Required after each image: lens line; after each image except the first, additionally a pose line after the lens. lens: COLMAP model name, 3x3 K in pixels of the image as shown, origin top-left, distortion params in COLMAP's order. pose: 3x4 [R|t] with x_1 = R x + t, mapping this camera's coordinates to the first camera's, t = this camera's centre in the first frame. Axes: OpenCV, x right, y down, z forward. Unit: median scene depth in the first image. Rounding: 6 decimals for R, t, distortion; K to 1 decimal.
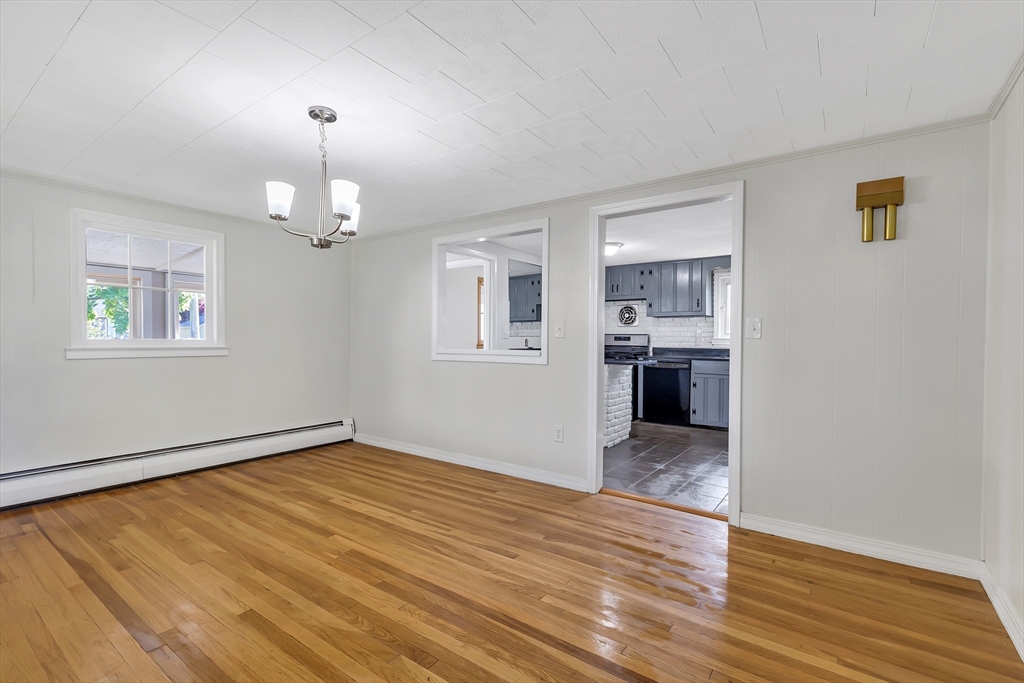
lens RADIAL K [[467.0, 0, 506.9], [0, 467.0, 345.5], [0, 0, 1]] dist [0.002525, 0.000351]
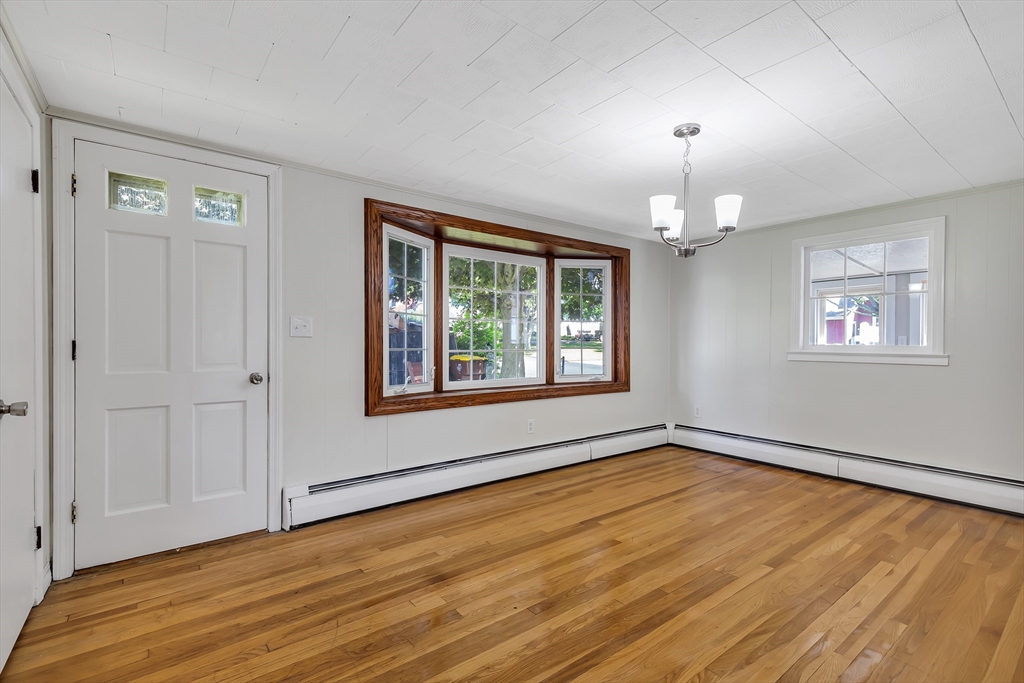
lens RADIAL K [[467.0, 0, 504.5], [0, 467.0, 342.2], [0, 0, 1]] dist [0.002525, 0.000351]
pose [[-0.289474, -0.005048, -0.957172, 0.426739], [-0.018640, 0.999826, 0.000364, -0.005398], [0.957004, 0.017947, -0.289518, 0.530450]]
